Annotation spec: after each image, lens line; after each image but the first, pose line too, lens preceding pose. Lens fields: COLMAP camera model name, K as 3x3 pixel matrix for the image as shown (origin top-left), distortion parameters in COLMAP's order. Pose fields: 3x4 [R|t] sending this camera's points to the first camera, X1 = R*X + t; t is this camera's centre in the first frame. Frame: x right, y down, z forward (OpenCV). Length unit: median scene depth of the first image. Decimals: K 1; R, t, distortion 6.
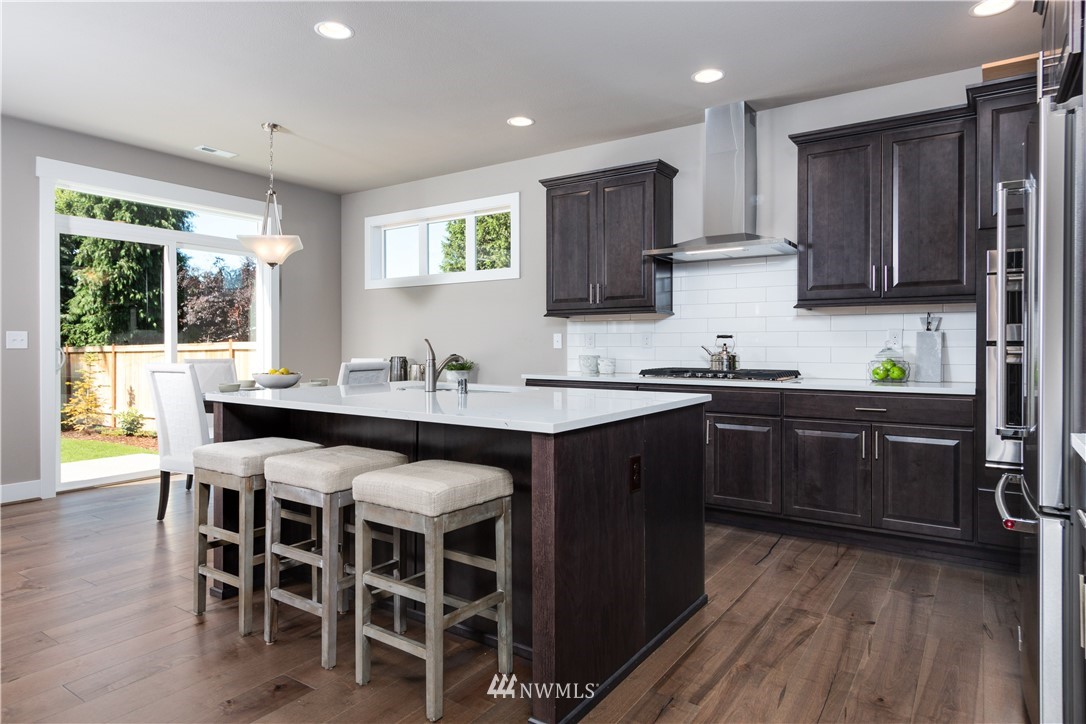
lens RADIAL K [[651.6, 0, 539.9], [0, 651.6, 350.4], [0, 0, 1]] dist [-0.000206, -0.000142]
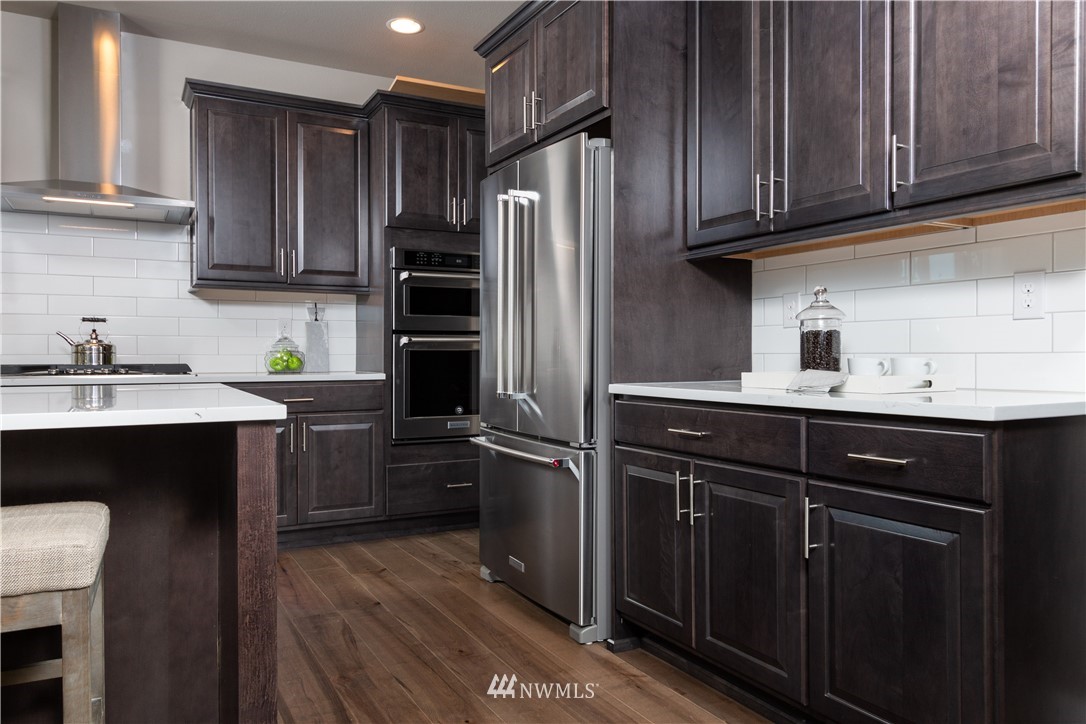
lens RADIAL K [[757.6, 0, 540.8], [0, 757.6, 364.5], [0, 0, 1]] dist [-0.005175, -0.001258]
pose [[0.453157, -0.012317, 0.891346, -0.325940], [0.008041, 0.999920, 0.009729, 0.032556], [-0.891394, 0.002758, 0.453220, 0.196059]]
